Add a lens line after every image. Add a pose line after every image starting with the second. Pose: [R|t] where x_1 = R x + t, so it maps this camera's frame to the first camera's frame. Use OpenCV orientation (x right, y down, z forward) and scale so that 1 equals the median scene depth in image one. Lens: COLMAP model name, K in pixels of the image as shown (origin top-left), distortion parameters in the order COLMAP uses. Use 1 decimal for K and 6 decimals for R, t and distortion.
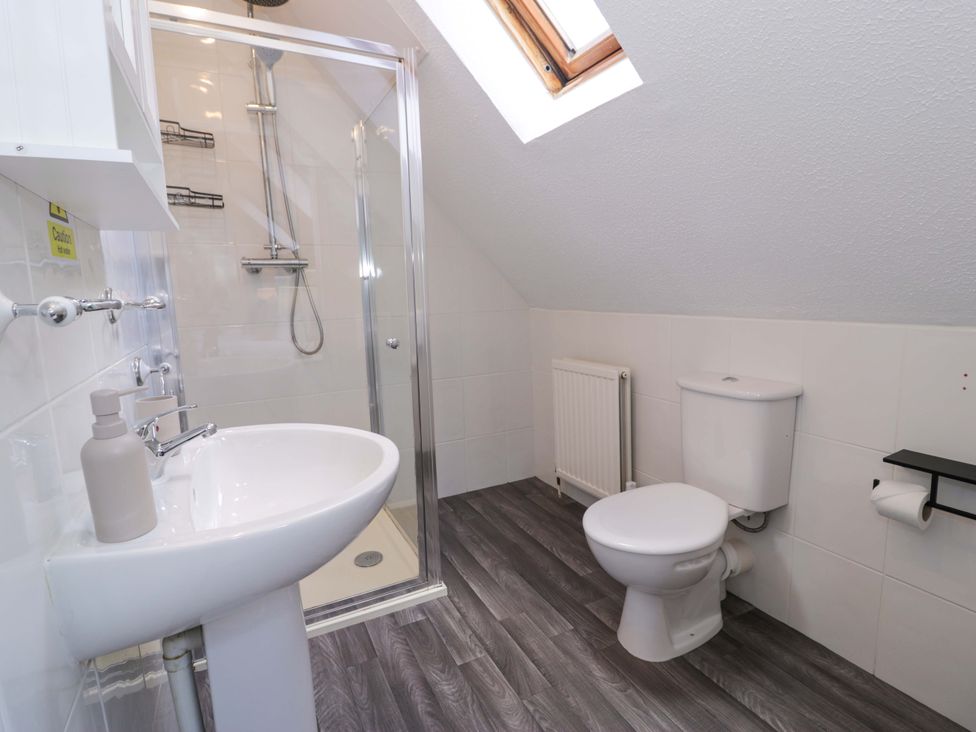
lens RADIAL K [[505.4, 0, 488.4], [0, 505.4, 369.3], [0, 0, 1]] dist [-0.003041, -0.009177]
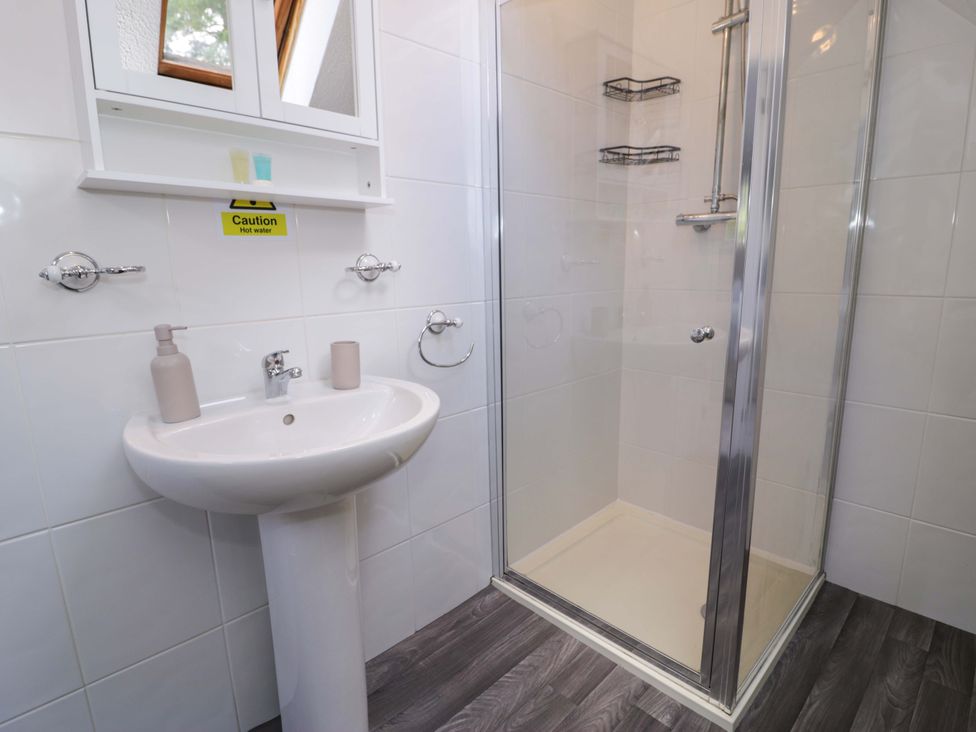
lens RADIAL K [[505.4, 0, 485.2], [0, 505.4, 364.2], [0, 0, 1]] dist [-0.003041, -0.009177]
pose [[0.290482, 0.202272, -0.935257, 0.371017], [-0.136062, 0.976202, 0.168868, -0.085463], [0.947157, 0.078200, 0.311091, 0.531203]]
